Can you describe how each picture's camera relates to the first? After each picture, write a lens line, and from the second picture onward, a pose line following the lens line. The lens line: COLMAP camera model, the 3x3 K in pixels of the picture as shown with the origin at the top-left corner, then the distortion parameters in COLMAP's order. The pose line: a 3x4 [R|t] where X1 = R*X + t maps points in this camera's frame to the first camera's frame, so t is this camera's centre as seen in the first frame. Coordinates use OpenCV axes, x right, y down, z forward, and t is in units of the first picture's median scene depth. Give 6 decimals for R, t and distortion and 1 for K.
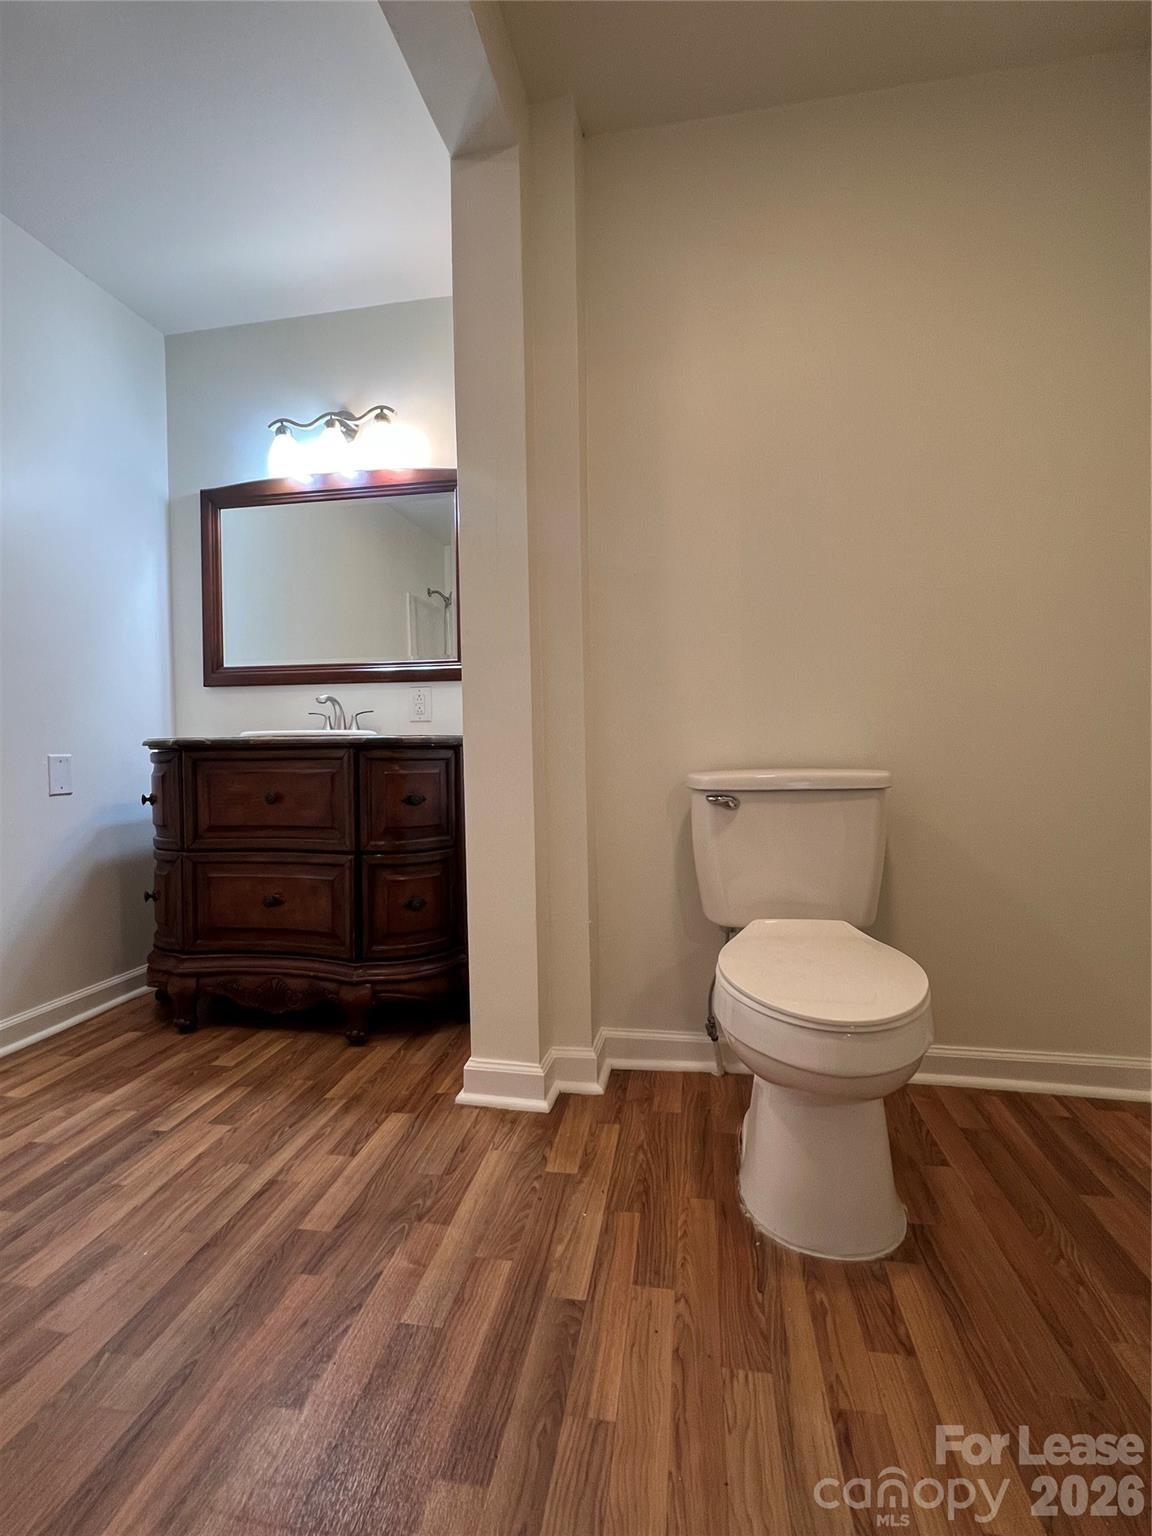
lens RADIAL K [[688.8, 0, 579.2], [0, 688.8, 759.8], [0, 0, 1]] dist [-0.003675, -0.000132]
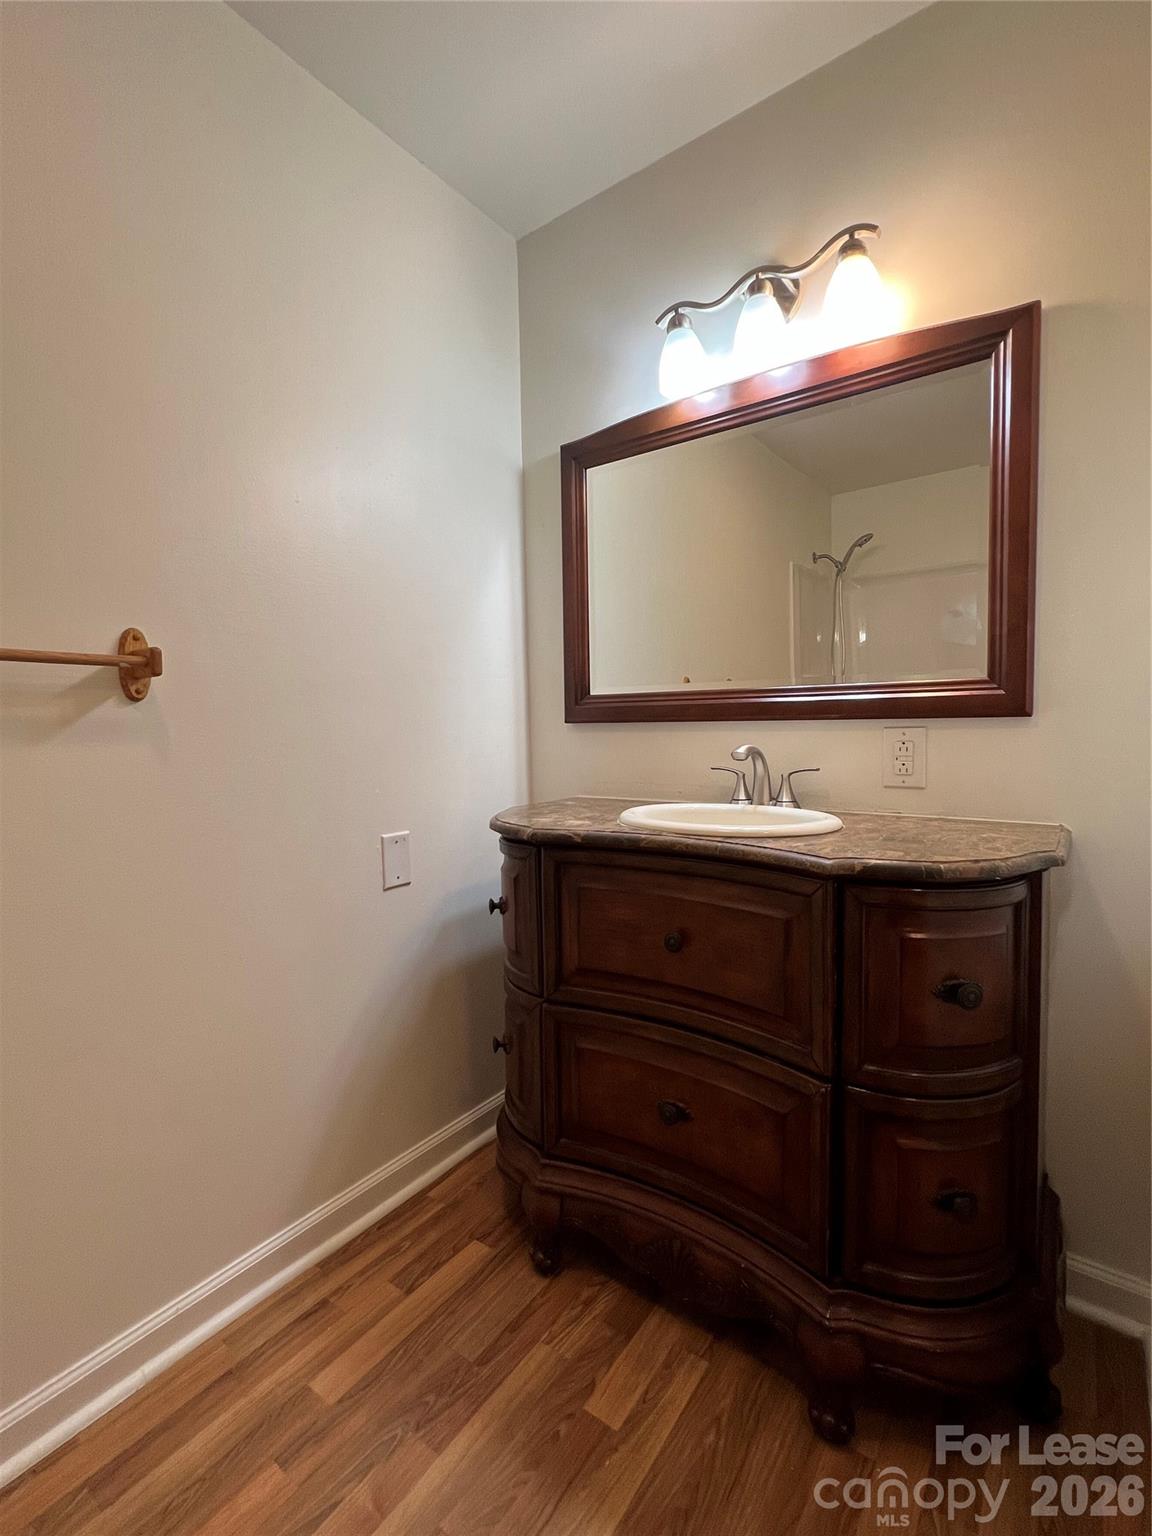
lens RADIAL K [[688.8, 0, 579.2], [0, 688.8, 759.8], [0, 0, 1]] dist [-0.003675, -0.000132]
pose [[0.896733, 0.022205, -0.442014, -0.257054], [-0.002246, 0.998956, 0.045628, -0.122017], [0.442565, -0.039924, 0.895847, 0.433627]]
